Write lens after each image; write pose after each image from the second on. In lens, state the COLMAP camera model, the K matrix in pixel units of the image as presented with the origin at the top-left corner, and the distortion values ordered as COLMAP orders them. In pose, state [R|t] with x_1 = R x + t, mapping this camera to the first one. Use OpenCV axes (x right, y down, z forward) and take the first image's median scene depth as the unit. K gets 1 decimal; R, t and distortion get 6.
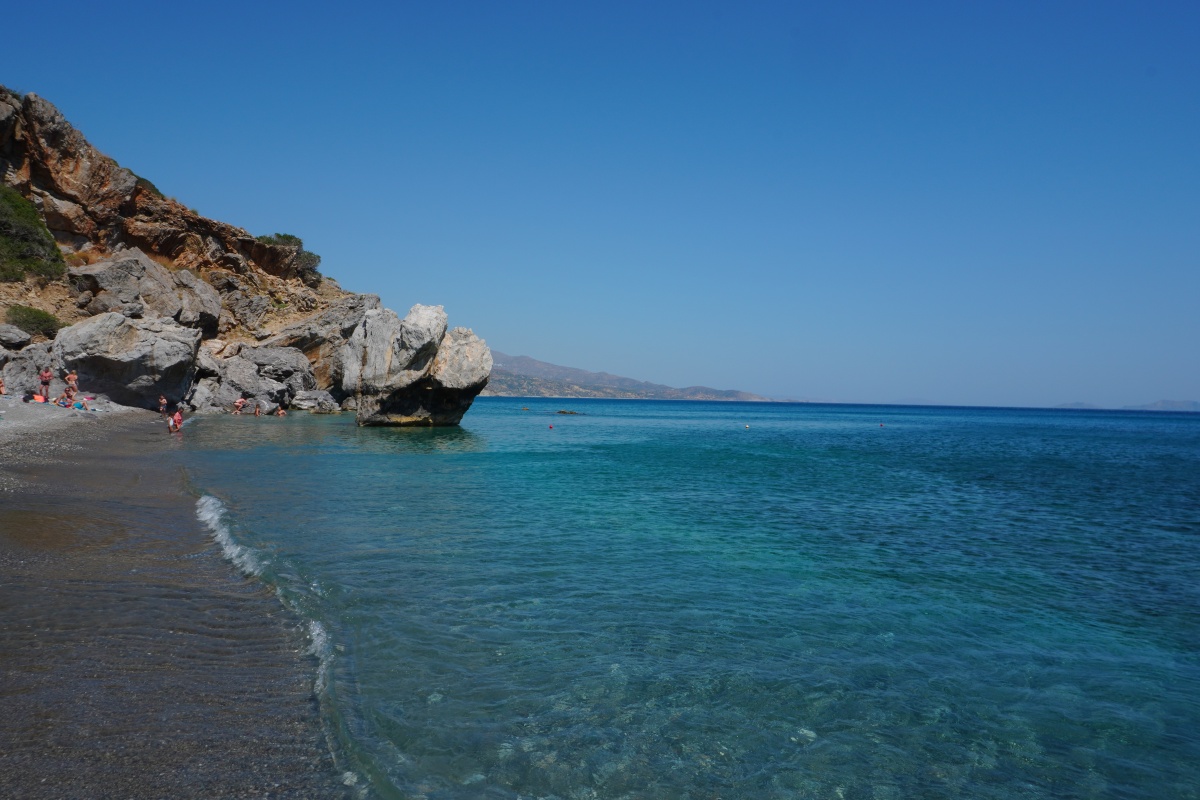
lens RADIAL K [[793.5, 0, 600.0], [0, 793.5, 400.0], [0, 0, 1]] dist [-0.066139, 0.047742]
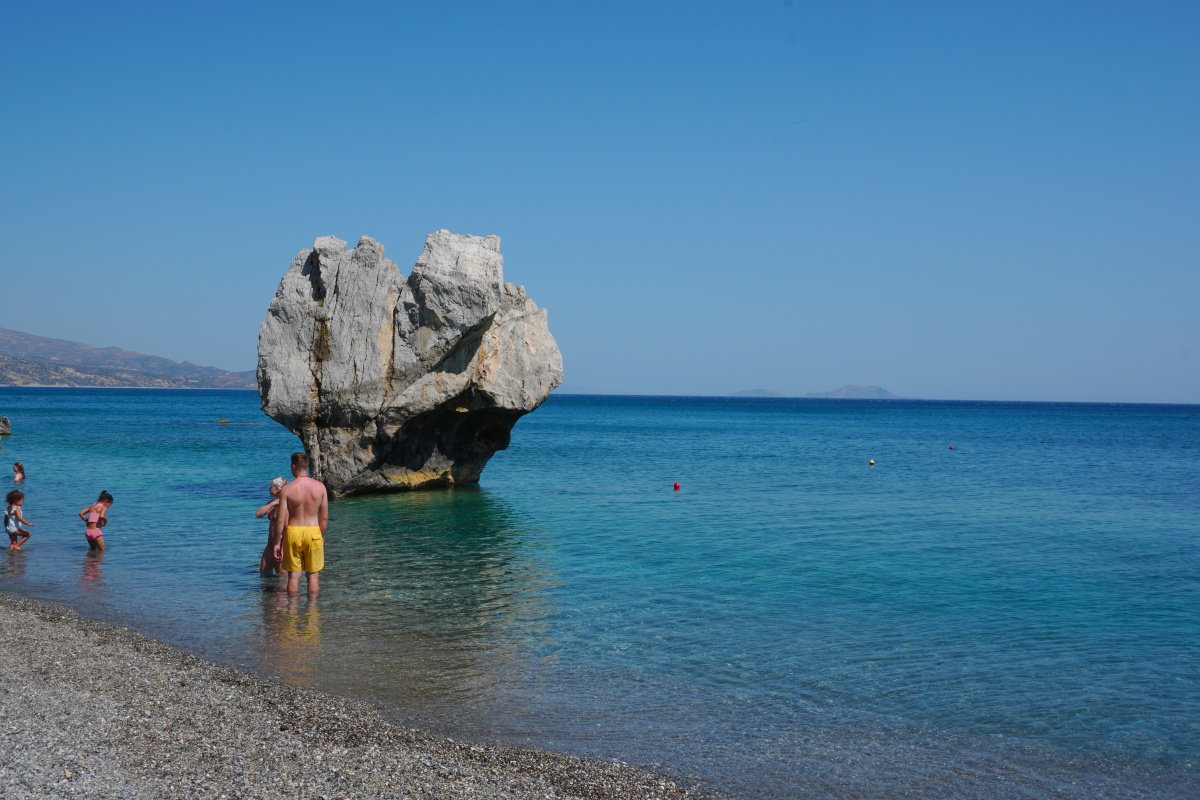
lens RADIAL K [[1131.2, 0, 600.0], [0, 1131.2, 400.0], [0, 0, 1]] dist [-0.003628, -0.004319]
pose [[0.916762, -0.008451, 0.399343, -0.404306], [0.004563, 0.999932, 0.010687, -0.027325], [-0.399407, -0.007975, 0.916739, 0.344174]]
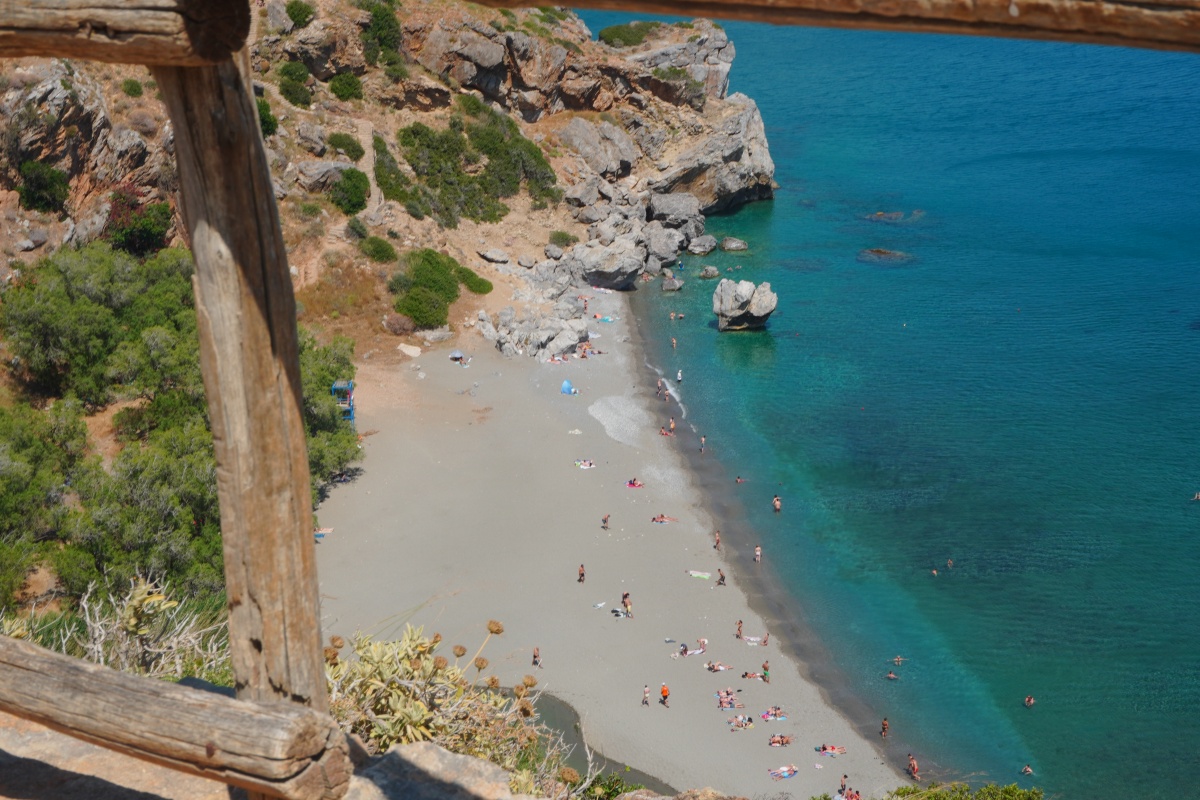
lens RADIAL K [[2496.4, 0, 600.0], [0, 2496.4, 400.0], [0, 0, 1]] dist [0.023615, 0.203231]
pose [[0.923430, 0.081083, -0.375103, 2.140275], [0.044569, 0.948153, 0.314674, -2.091378], [0.381170, -0.307297, 0.871939, -5.607091]]
